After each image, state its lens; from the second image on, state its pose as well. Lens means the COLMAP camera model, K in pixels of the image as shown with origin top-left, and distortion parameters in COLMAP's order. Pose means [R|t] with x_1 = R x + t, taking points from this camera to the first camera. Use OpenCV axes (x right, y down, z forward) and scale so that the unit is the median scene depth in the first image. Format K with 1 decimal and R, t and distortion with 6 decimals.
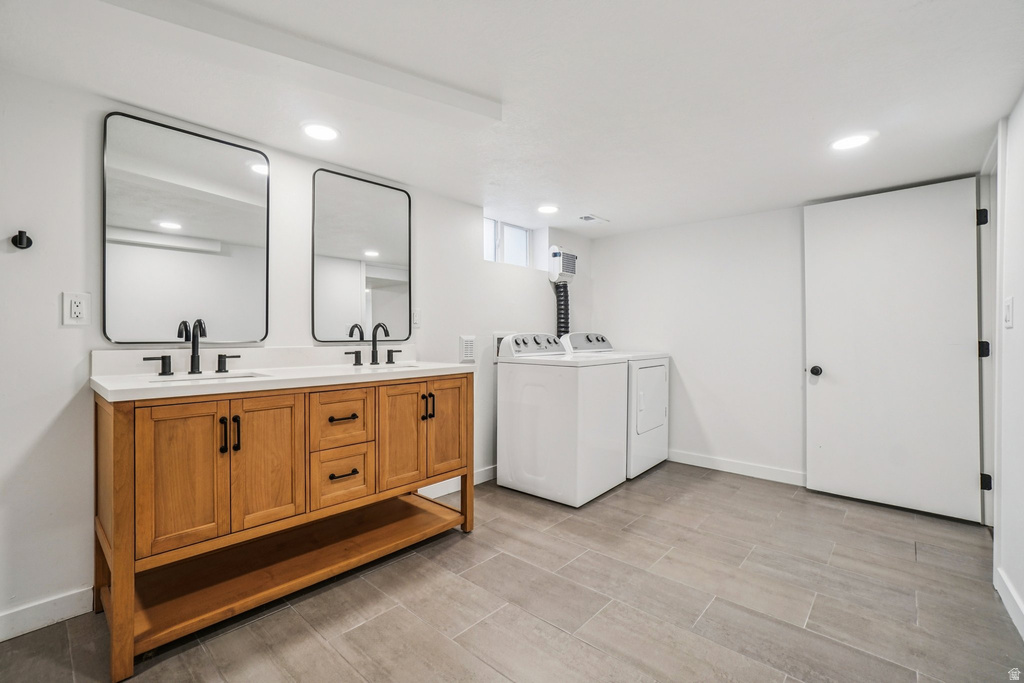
lens RADIAL K [[460.4, 0, 500.0], [0, 460.4, 341.2], [0, 0, 1]] dist [-0.045630, 0.021551]
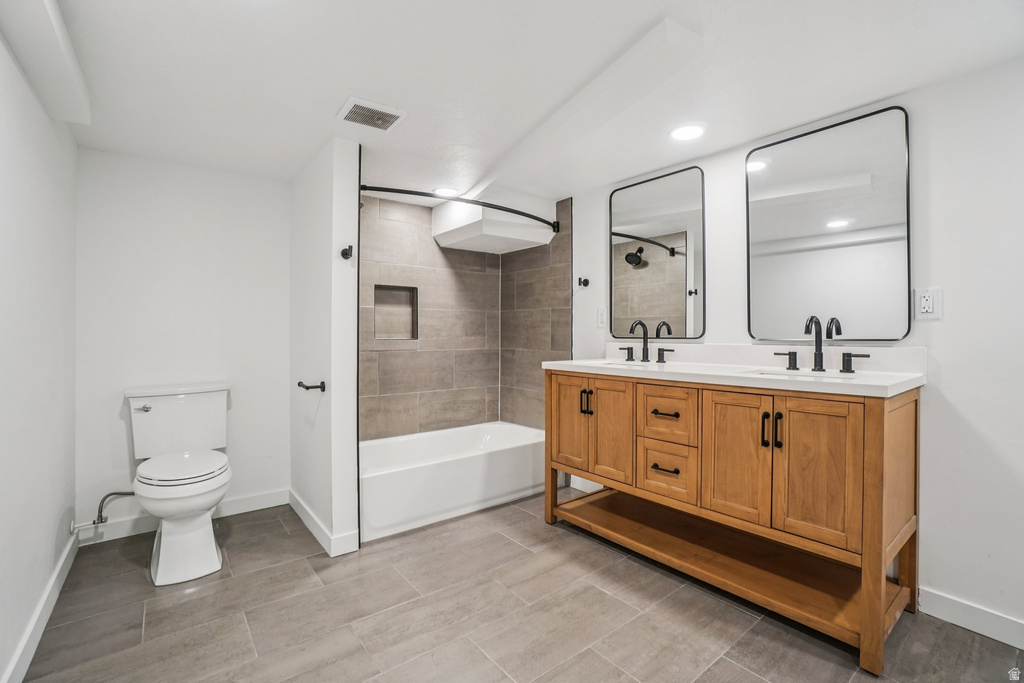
lens RADIAL K [[460.4, 0, 500.0], [0, 460.4, 341.2], [0, 0, 1]] dist [-0.045630, 0.021551]
pose [[-0.175155, 0.015842, -0.984413, 0.706254], [-0.010062, 0.999790, 0.017879, -0.007961], [0.984489, 0.013037, -0.174959, 0.791803]]
